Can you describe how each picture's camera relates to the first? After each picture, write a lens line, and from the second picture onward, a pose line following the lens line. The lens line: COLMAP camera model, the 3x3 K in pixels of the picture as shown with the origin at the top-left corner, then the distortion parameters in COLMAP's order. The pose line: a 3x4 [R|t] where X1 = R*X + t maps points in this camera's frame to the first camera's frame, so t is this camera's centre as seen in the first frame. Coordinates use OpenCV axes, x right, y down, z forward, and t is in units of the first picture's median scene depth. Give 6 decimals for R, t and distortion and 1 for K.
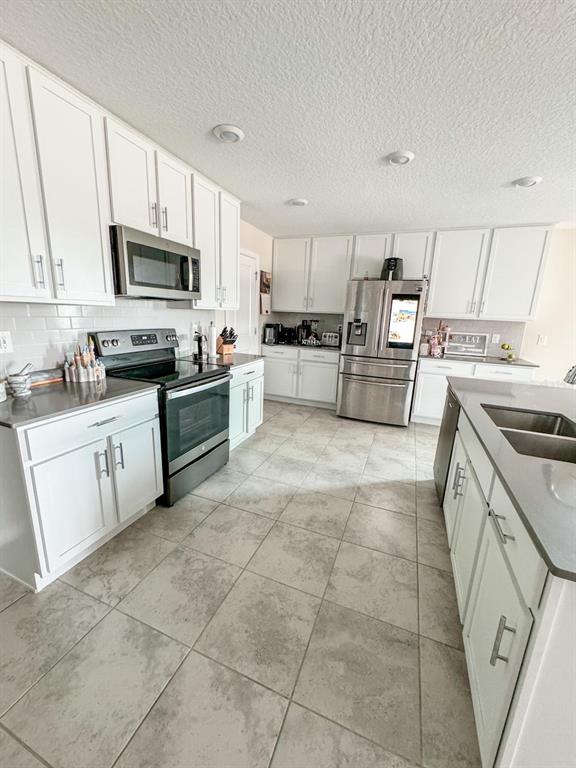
lens RADIAL K [[305.5, 0, 286.1], [0, 305.5, 385.6], [0, 0, 1]] dist [-0.004187, -0.000122]
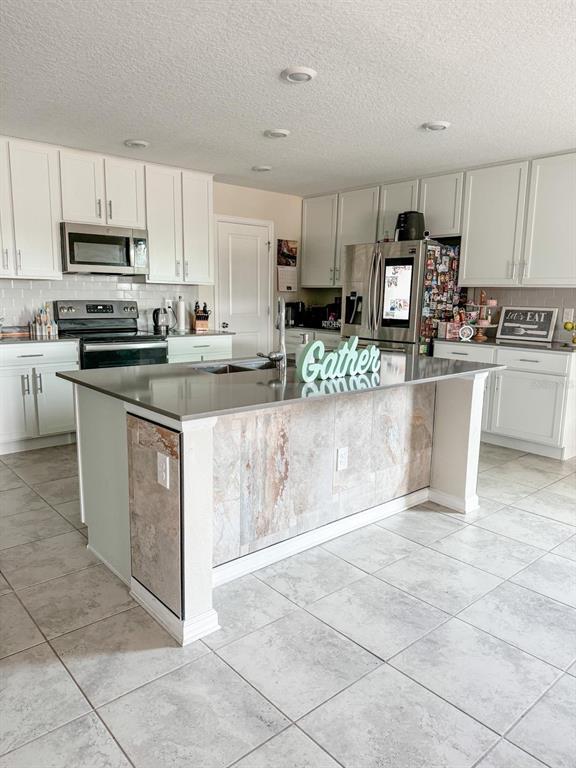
lens RADIAL K [[540.1, 0, 286.9], [0, 540.1, 389.3], [0, 0, 1]] dist [0.118343, -0.175543]
pose [[0.889909, 0.055503, -0.452749, 0.779915], [-0.089085, 0.994604, -0.053174, 0.139474], [0.447355, 0.087653, 0.890051, -0.360846]]
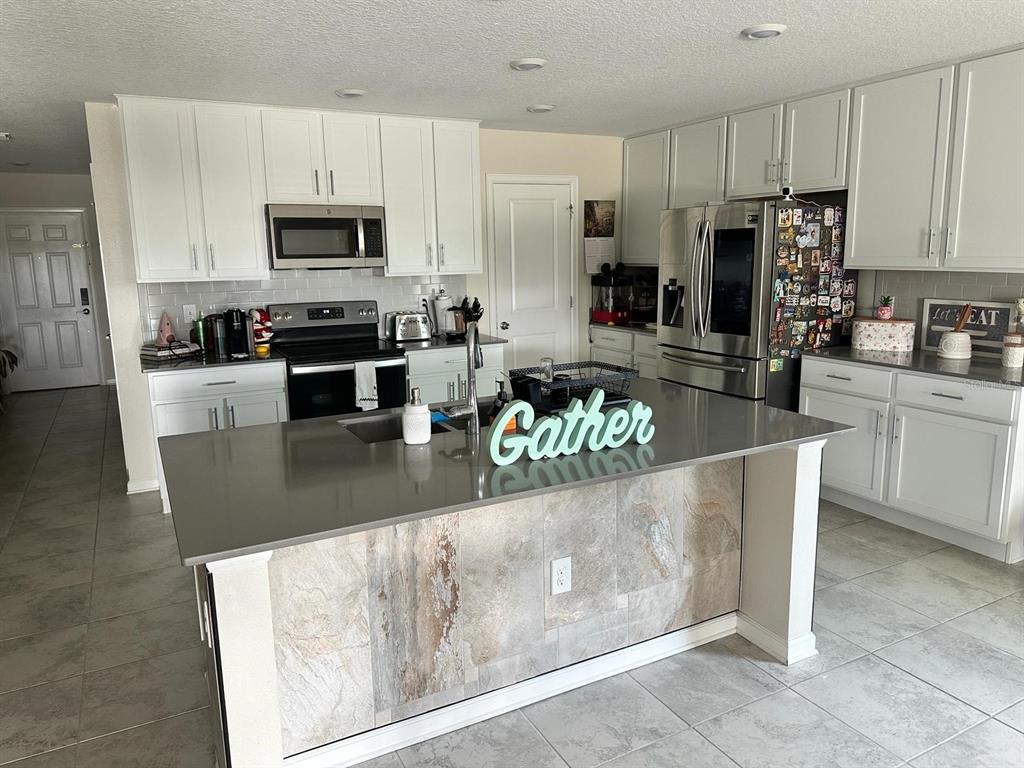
lens RADIAL K [[725.9, 0, 512.8], [0, 725.9, 382.5], [0, 0, 1]] dist [0.044273, -0.040608]
pose [[0.761906, 0.063925, -0.644525, 0.894141], [-0.104974, 0.994148, -0.025491, 0.030802], [0.639124, 0.087080, 0.764158, -0.169737]]
